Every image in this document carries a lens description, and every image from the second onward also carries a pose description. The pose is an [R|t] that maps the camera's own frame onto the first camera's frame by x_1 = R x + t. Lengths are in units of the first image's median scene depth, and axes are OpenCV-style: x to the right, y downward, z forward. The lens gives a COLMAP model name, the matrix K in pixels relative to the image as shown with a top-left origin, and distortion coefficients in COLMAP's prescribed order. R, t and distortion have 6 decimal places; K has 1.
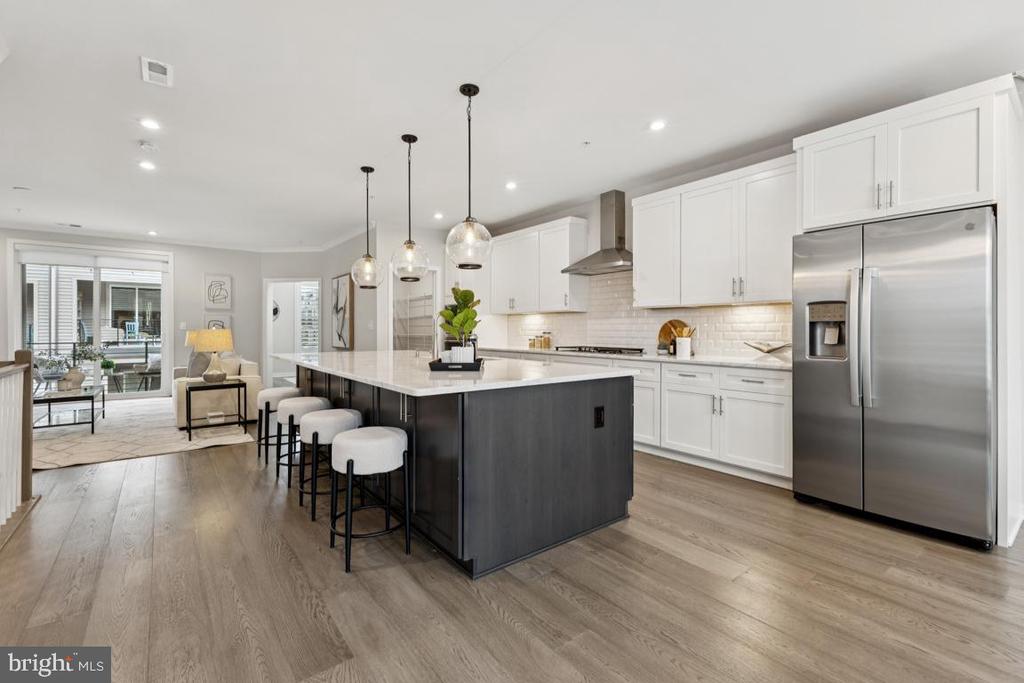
lens RADIAL K [[446.3, 0, 511.2], [0, 446.3, 333.8], [0, 0, 1]] dist [0.001771, 0.000309]
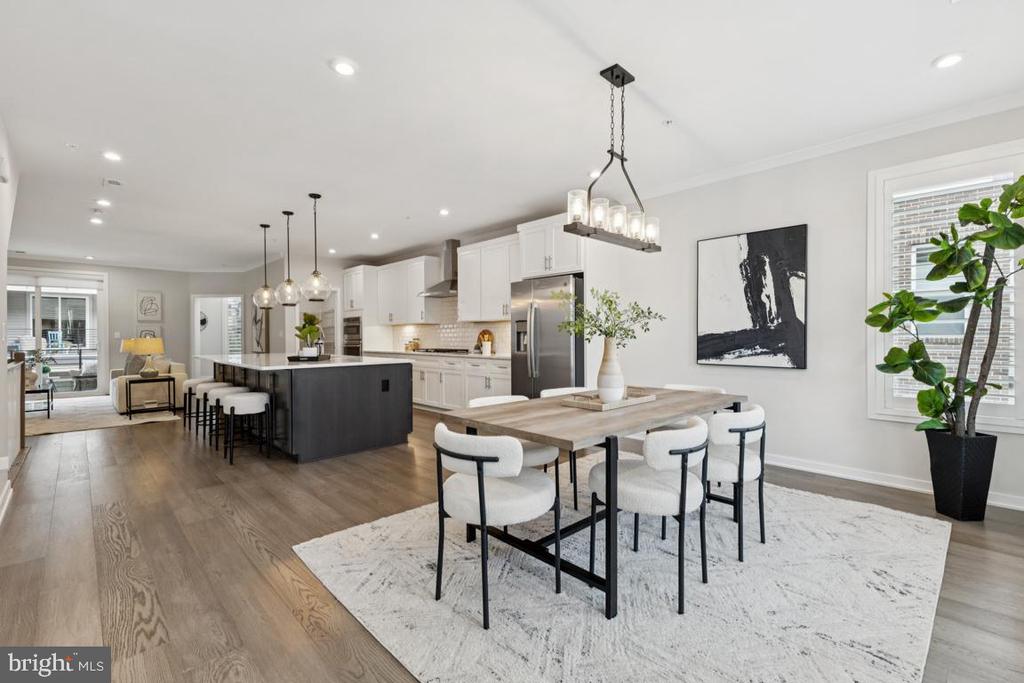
lens RADIAL K [[438.8, 0, 512.0], [0, 438.8, 341.5], [0, 0, 1]] dist [0.000177, -0.000154]
pose [[0.993278, -0.007074, 0.115538, 0.263081], [0.006755, 0.999972, 0.003157, 0.003366], [-0.115557, -0.002355, 0.993298, -0.429293]]
